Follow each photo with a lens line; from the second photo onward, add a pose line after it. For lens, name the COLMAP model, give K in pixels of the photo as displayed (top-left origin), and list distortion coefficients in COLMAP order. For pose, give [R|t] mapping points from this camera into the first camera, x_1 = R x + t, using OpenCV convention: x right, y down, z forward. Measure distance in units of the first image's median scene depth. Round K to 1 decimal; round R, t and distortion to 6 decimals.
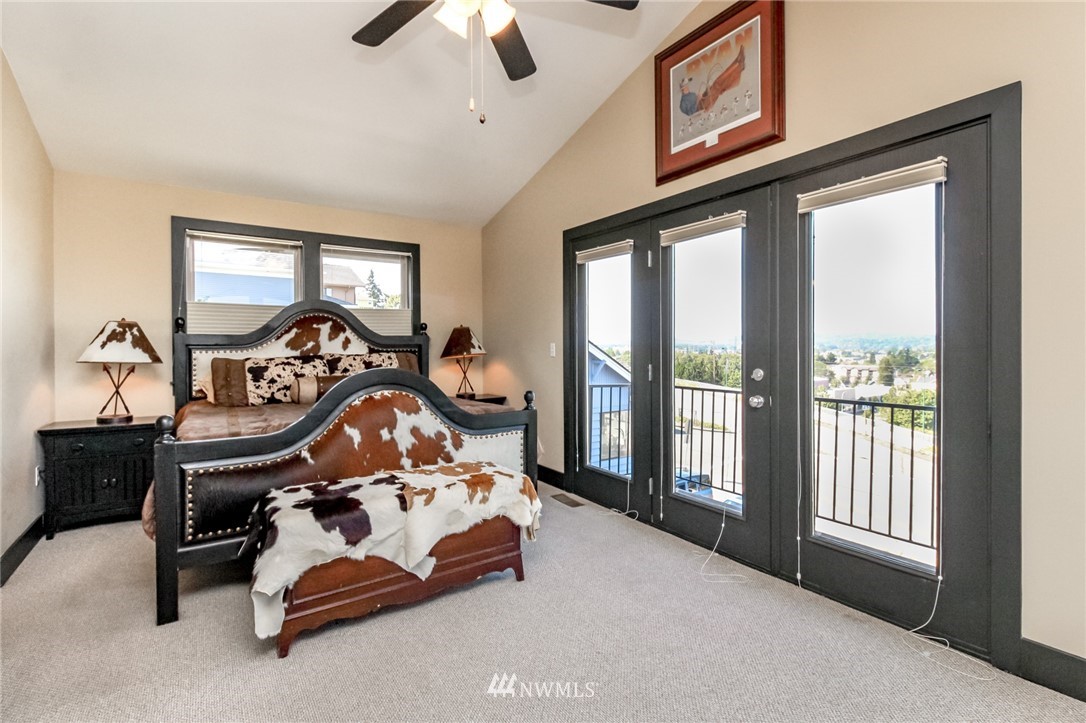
lens RADIAL K [[502.1, 0, 542.7], [0, 502.1, 350.6], [0, 0, 1]] dist [0.008738, -0.005446]
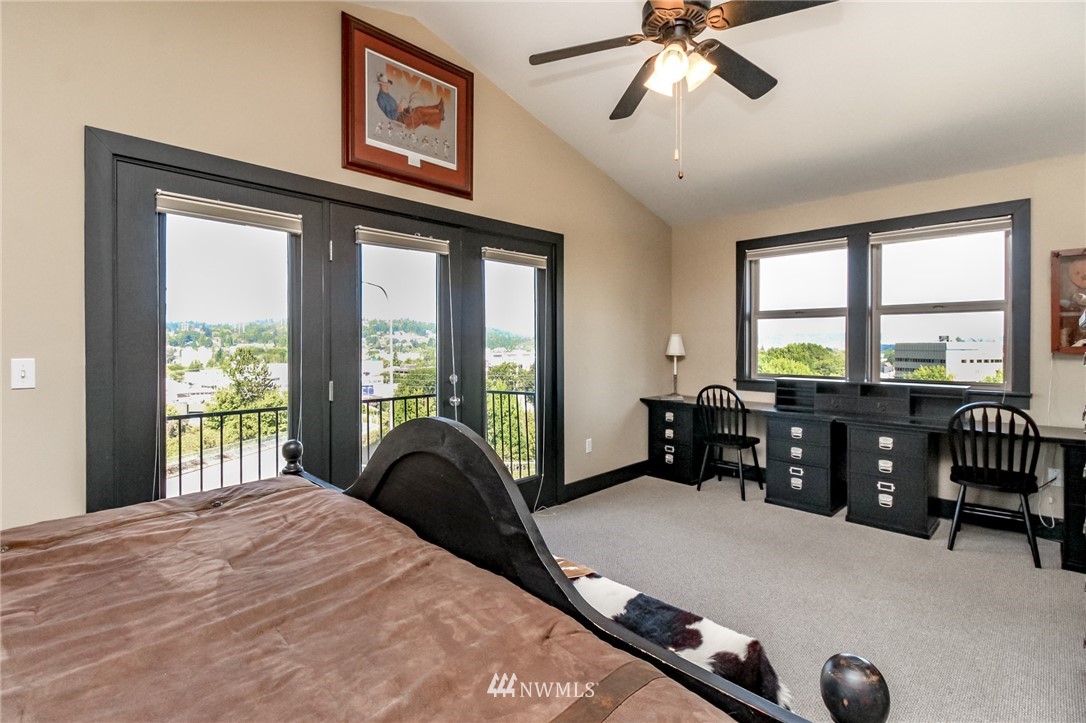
lens RADIAL K [[502.1, 0, 538.3], [0, 502.1, 357.2], [0, 0, 1]] dist [0.008738, -0.005446]
pose [[-0.180144, -0.011264, 0.983576, -0.748500], [0.015826, 0.999772, 0.014348, -0.018449], [-0.983513, 0.018151, -0.179925, 0.941004]]
